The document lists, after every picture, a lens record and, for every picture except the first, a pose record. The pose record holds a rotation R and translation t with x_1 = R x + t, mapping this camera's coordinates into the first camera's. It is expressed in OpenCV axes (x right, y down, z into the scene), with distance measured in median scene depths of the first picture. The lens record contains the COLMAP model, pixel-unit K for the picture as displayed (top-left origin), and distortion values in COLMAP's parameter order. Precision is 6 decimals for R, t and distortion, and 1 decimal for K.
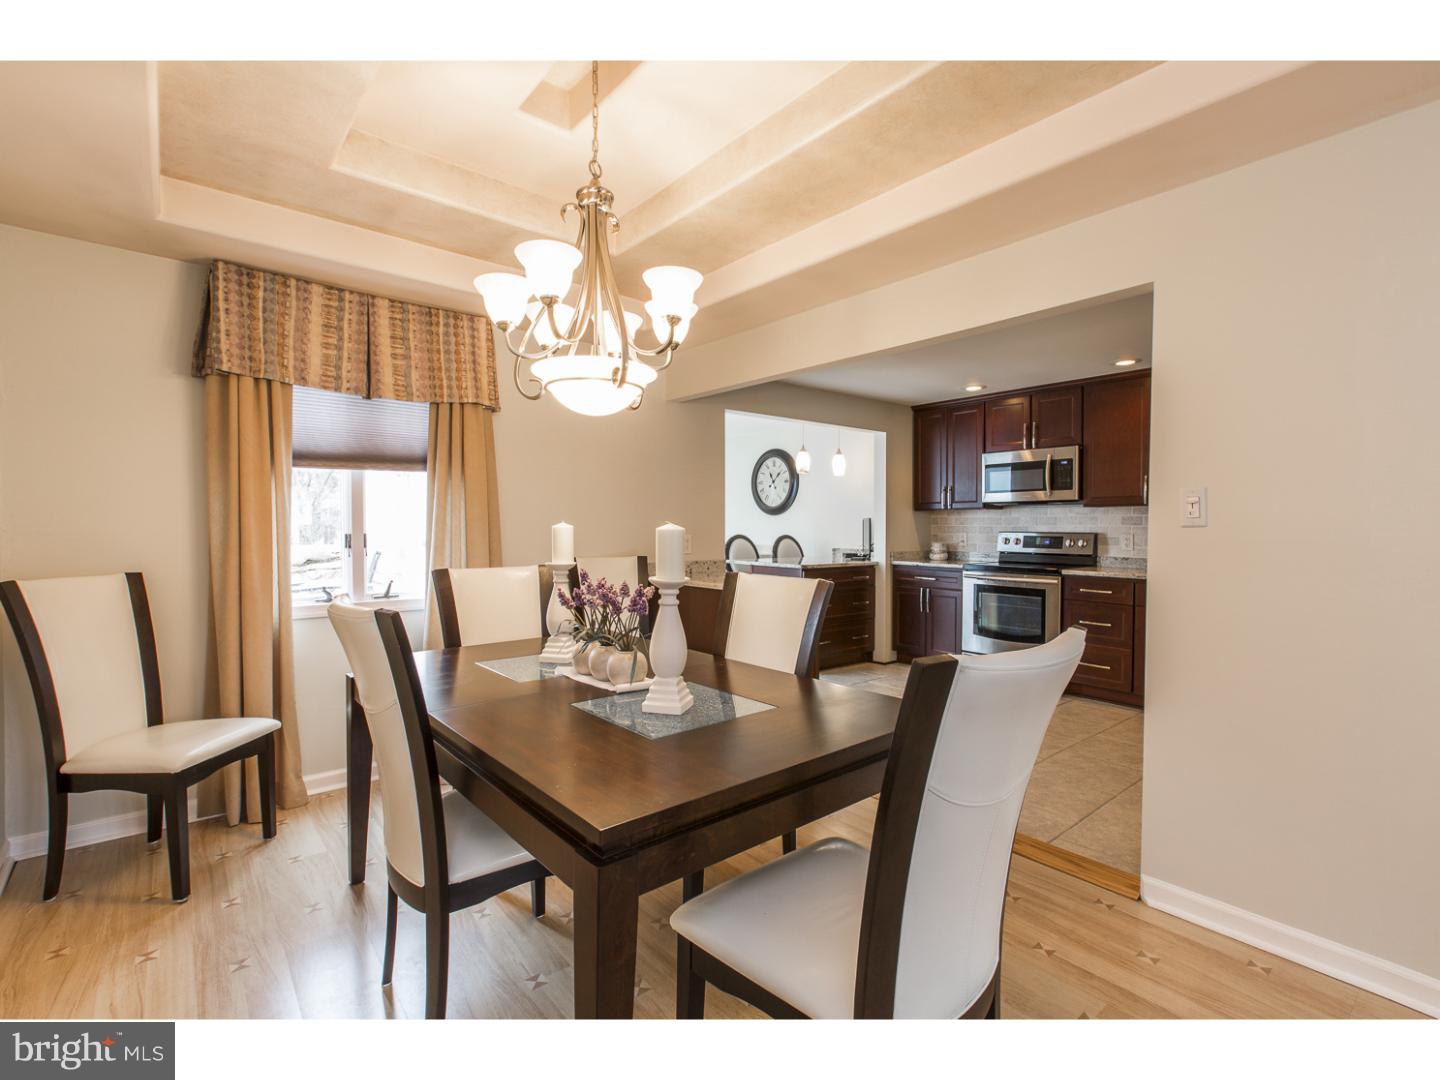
lens RADIAL K [[640.5, 0, 725.9], [0, 640.5, 533.5], [0, 0, 1]] dist [0.001898, 0.000226]
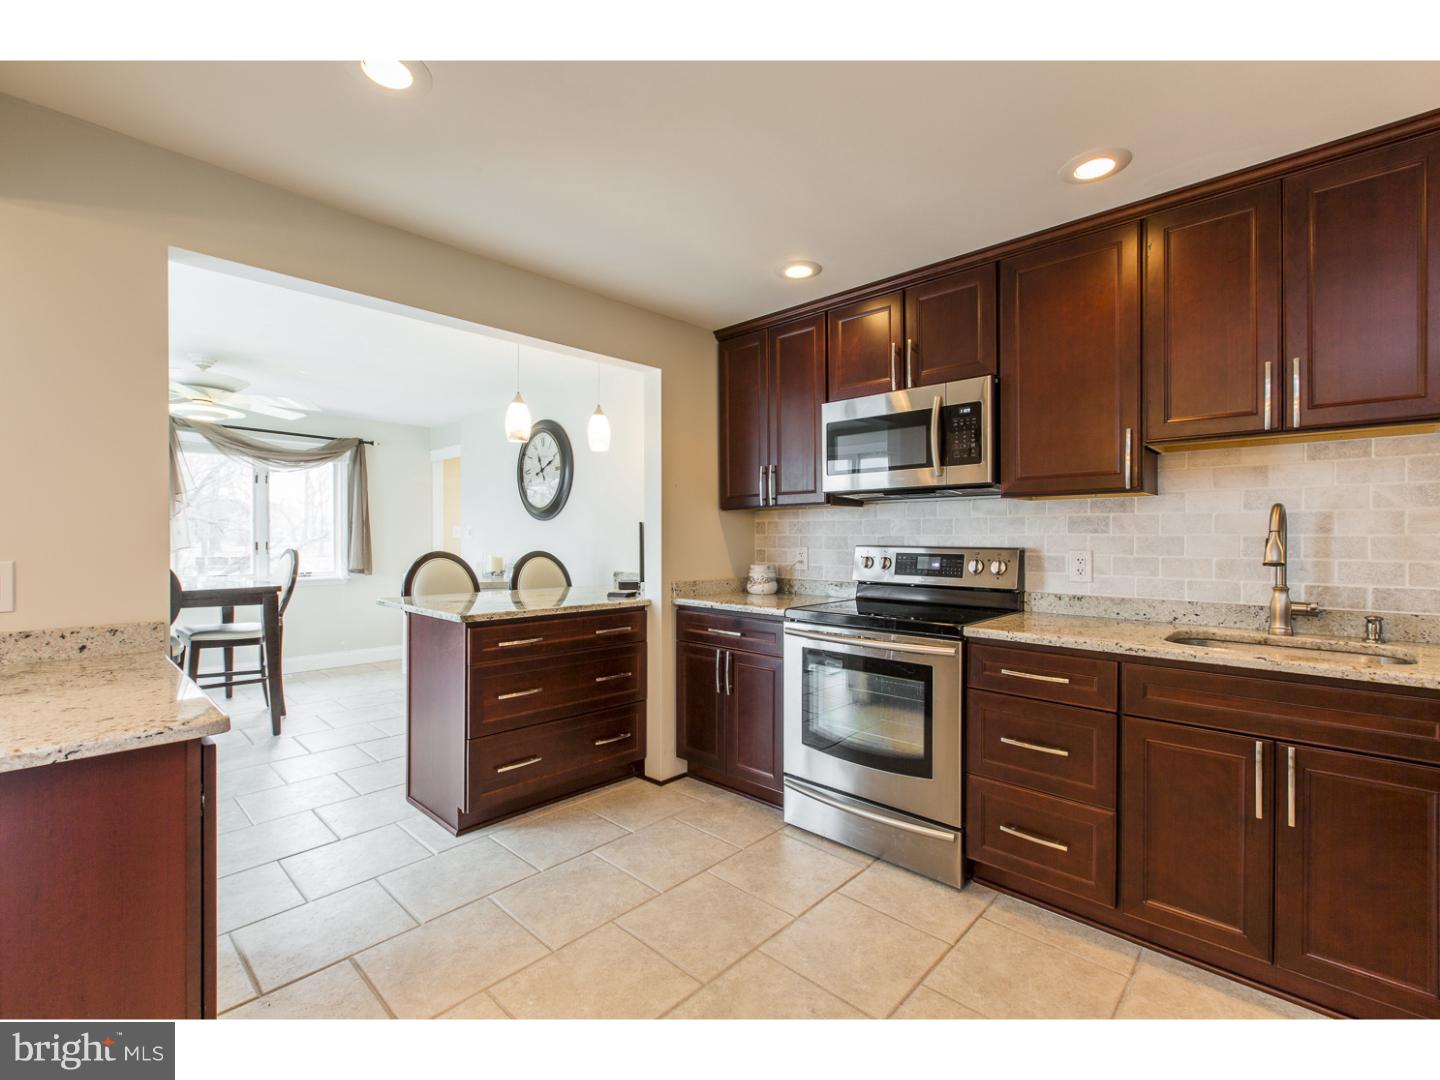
lens RADIAL K [[640.5, 0, 713.6], [0, 640.5, 532.4], [0, 0, 1]] dist [0.001898, 0.000226]
pose [[0.993157, -0.000877, 0.116780, 0.242188], [0.003210, 0.999799, -0.019796, -0.003880], [-0.116740, 0.020035, 0.992960, 0.466182]]
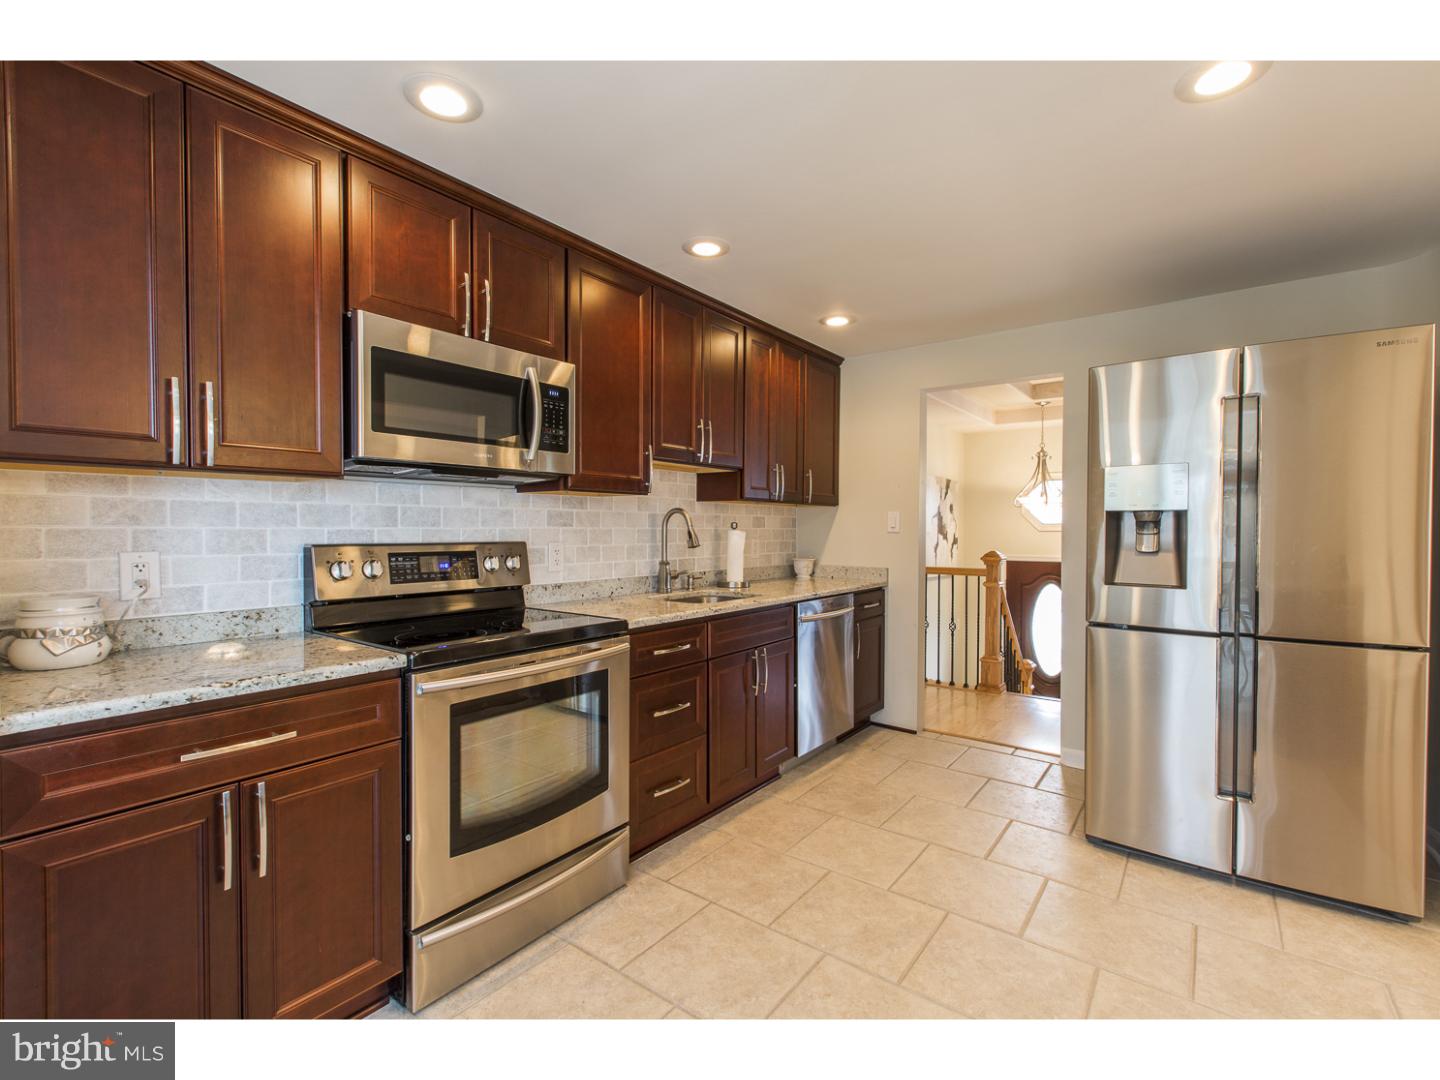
lens RADIAL K [[640.5, 0, 718.8], [0, 640.5, 539.1], [0, 0, 1]] dist [0.001898, 0.000226]
pose [[-0.216678, -0.018608, 0.976066, 0.036667], [0.013213, 0.999671, 0.021991, -0.011341], [-0.976154, 0.017661, -0.216361, 0.886754]]
